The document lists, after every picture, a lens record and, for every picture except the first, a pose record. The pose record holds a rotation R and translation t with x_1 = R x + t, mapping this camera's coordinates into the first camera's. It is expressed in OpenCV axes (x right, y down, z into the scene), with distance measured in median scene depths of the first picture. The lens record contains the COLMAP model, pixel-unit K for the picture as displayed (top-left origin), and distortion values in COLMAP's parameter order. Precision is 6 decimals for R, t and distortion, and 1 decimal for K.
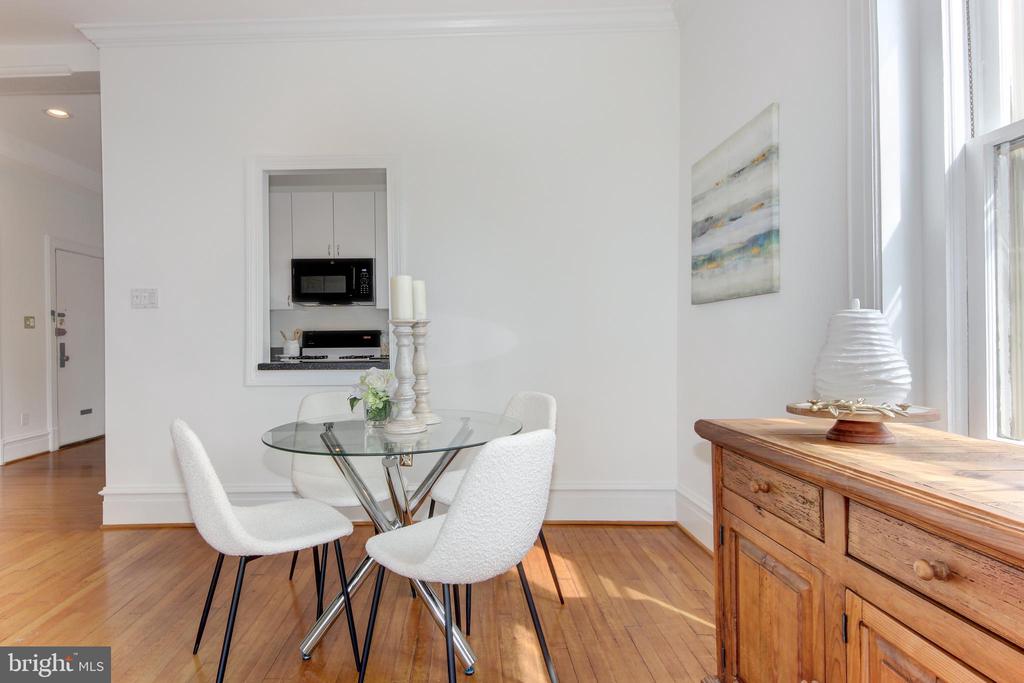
lens RADIAL K [[520.5, 0, 462.0], [0, 520.5, 341.0], [0, 0, 1]] dist [0.004167, -0.000286]
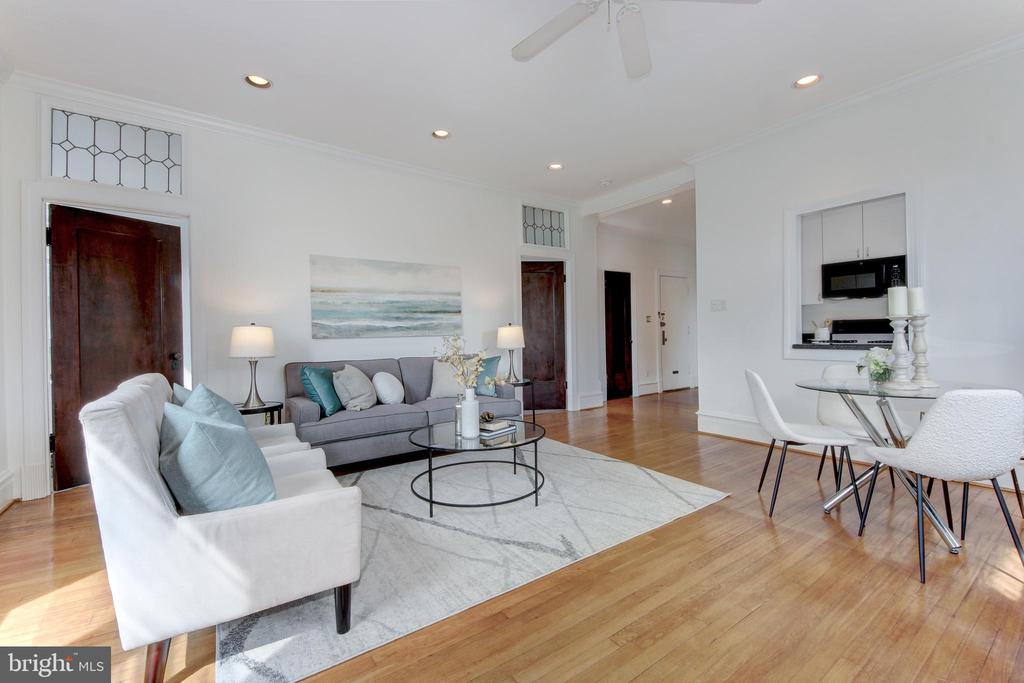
lens RADIAL K [[424.4, 0, 513.3], [0, 424.4, 334.5], [0, 0, 1]] dist [0.012991, -0.001610]
pose [[0.579854, 0.002002, -0.814718, 0.096329], [0.011528, 0.999877, 0.010662, -0.005011], [0.814639, -0.015574, 0.579759, -0.247914]]
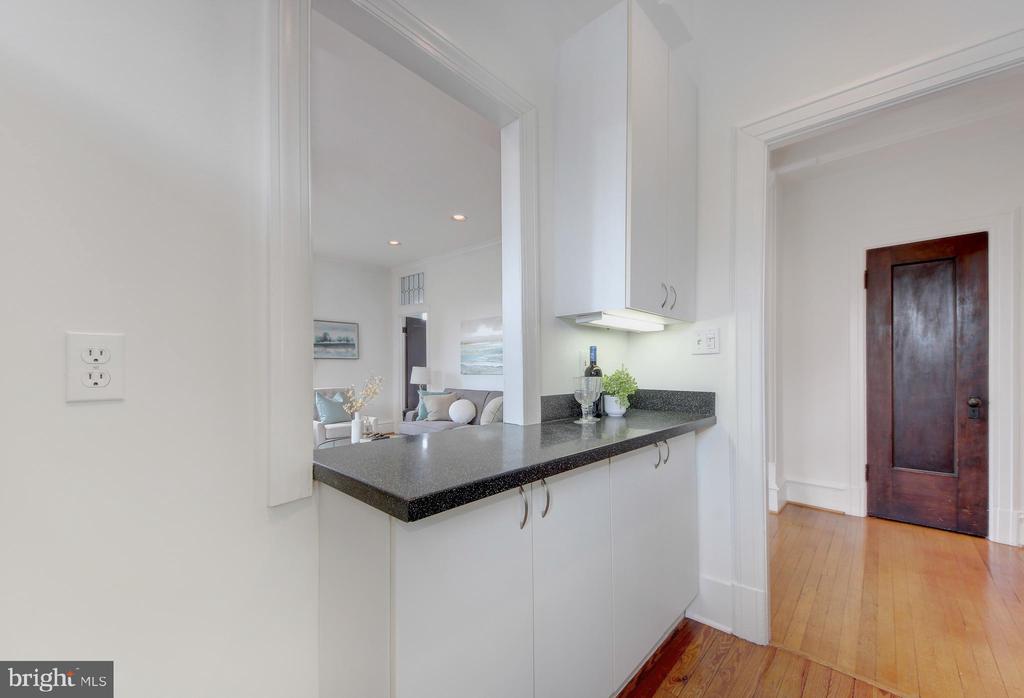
lens RADIAL K [[387.2, 0, 517.4], [0, 387.2, 366.0], [0, 0, 1]] dist [0.001761, -0.002768]
pose [[-0.661335, 0.013398, -0.749971, -0.027630], [0.014621, 0.999881, 0.004970, -0.020982], [0.749948, -0.007679, -0.661452, 0.808341]]
